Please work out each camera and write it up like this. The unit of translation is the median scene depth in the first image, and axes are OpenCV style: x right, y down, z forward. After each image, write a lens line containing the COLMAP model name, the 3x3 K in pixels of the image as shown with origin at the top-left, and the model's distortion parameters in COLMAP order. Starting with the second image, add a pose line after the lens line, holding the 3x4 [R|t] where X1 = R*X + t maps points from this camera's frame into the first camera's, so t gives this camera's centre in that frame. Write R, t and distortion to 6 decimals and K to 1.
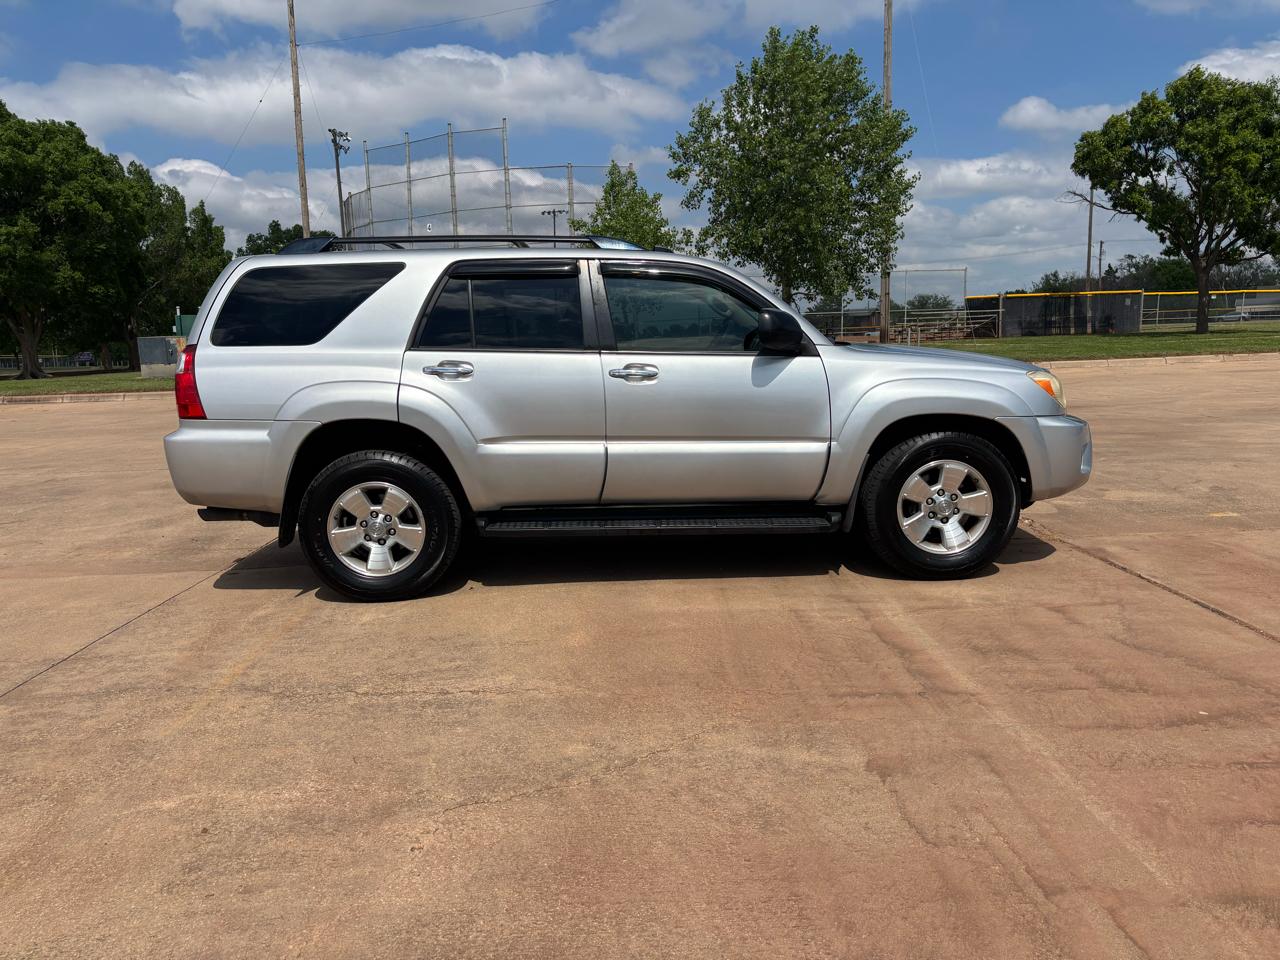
lens RADIAL K [[967.6, 0, 638.2], [0, 967.6, 475.6], [0, 0, 1]] dist [0.035365, -0.028145]
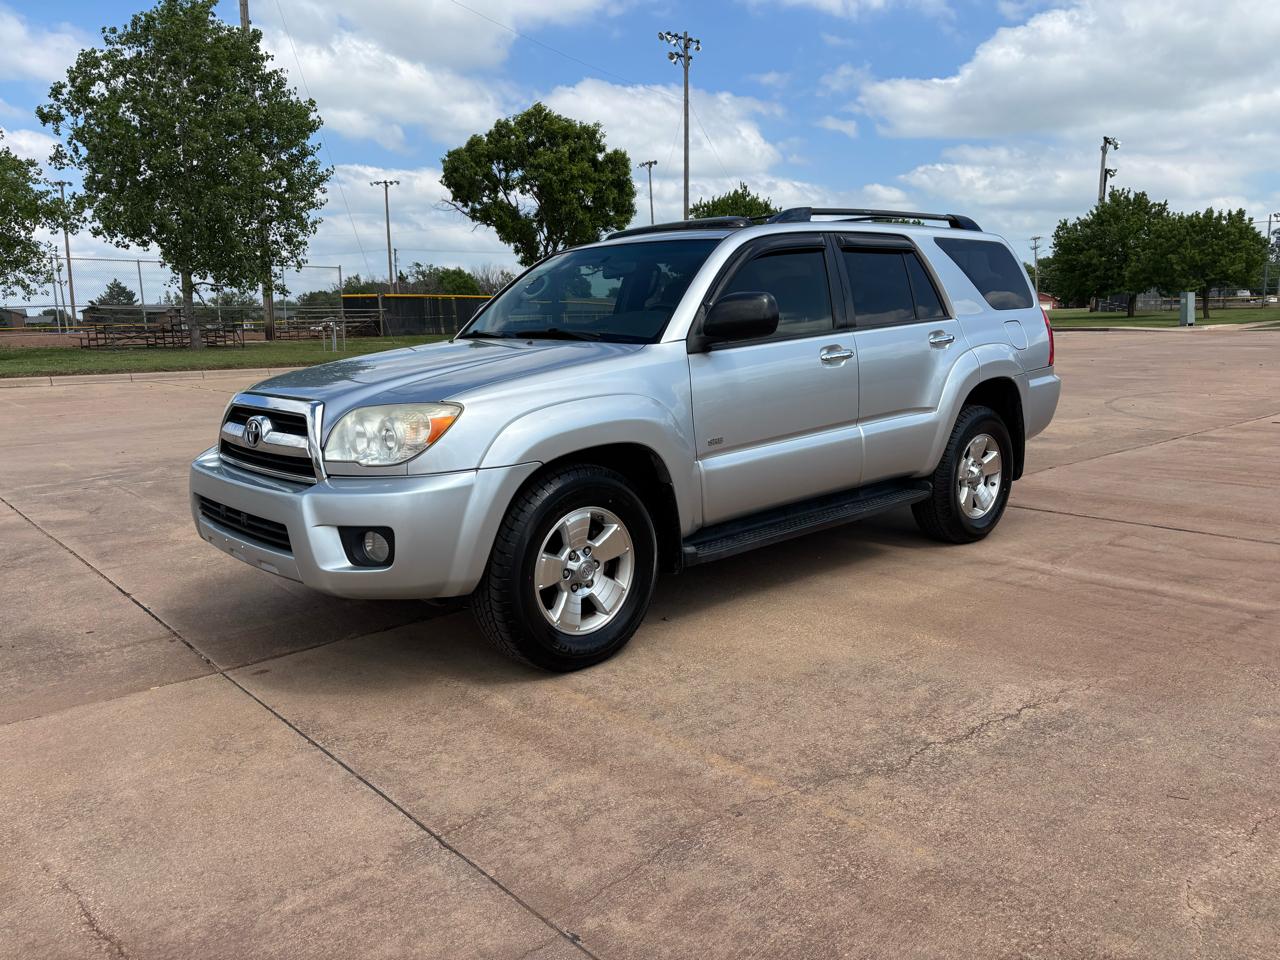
lens RADIAL K [[967.6, 0, 631.4], [0, 967.6, 480.7], [0, 0, 1]] dist [0.035365, -0.028145]
pose [[0.769278, -0.086973, 0.632967, -0.729363], [0.083825, 0.995867, 0.034961, -0.033467], [-0.633391, 0.026164, 0.773389, 0.391827]]
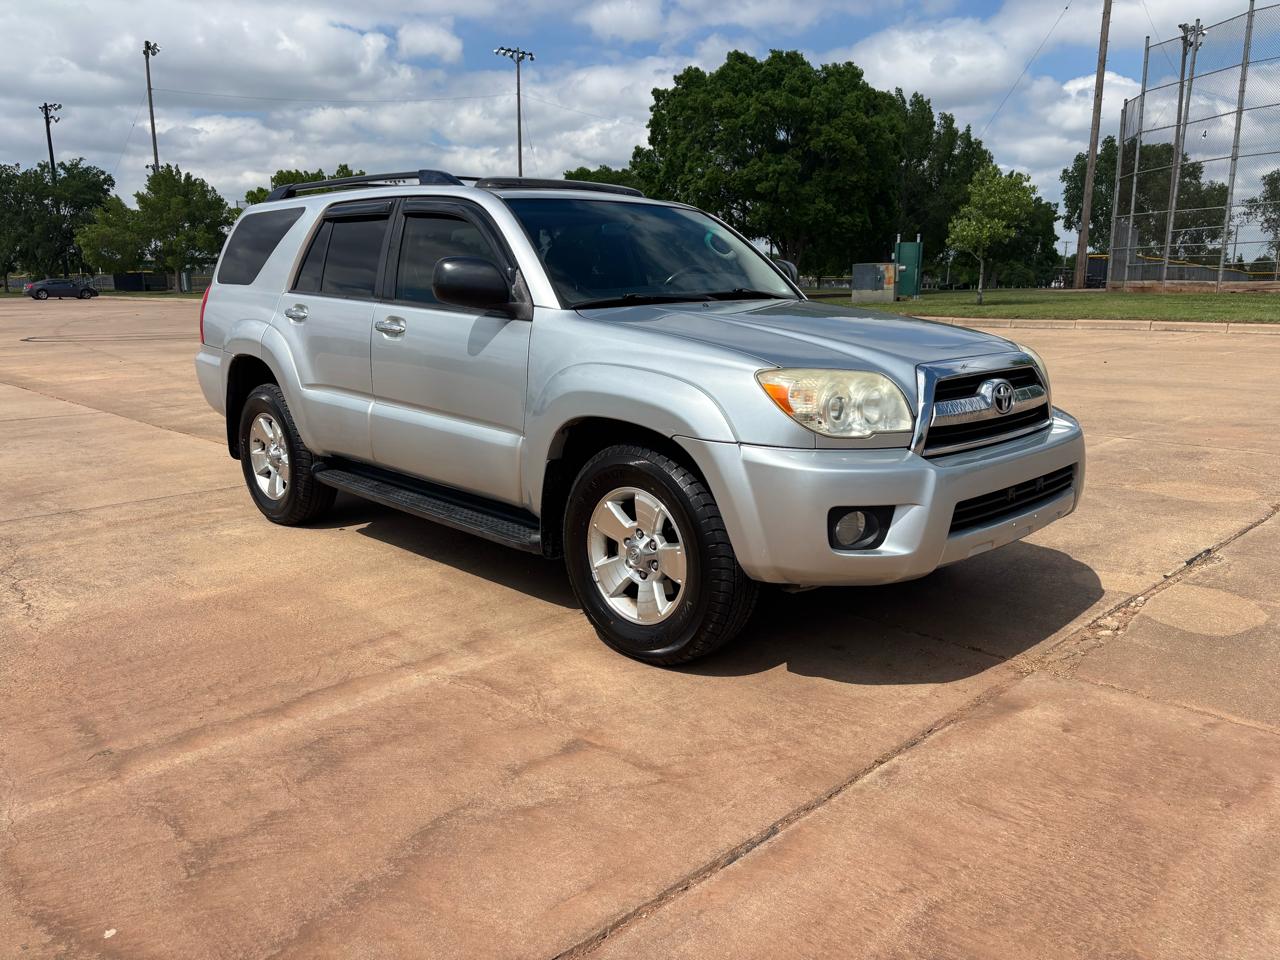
lens RADIAL K [[967.6, 0, 635.6], [0, 967.6, 483.2], [0, 0, 1]] dist [0.035365, -0.028145]
pose [[0.681992, 0.176474, -0.709749, 0.788409], [-0.117620, 0.984285, 0.131715, -0.107213], [0.721839, -0.006348, 0.692031, 0.532850]]
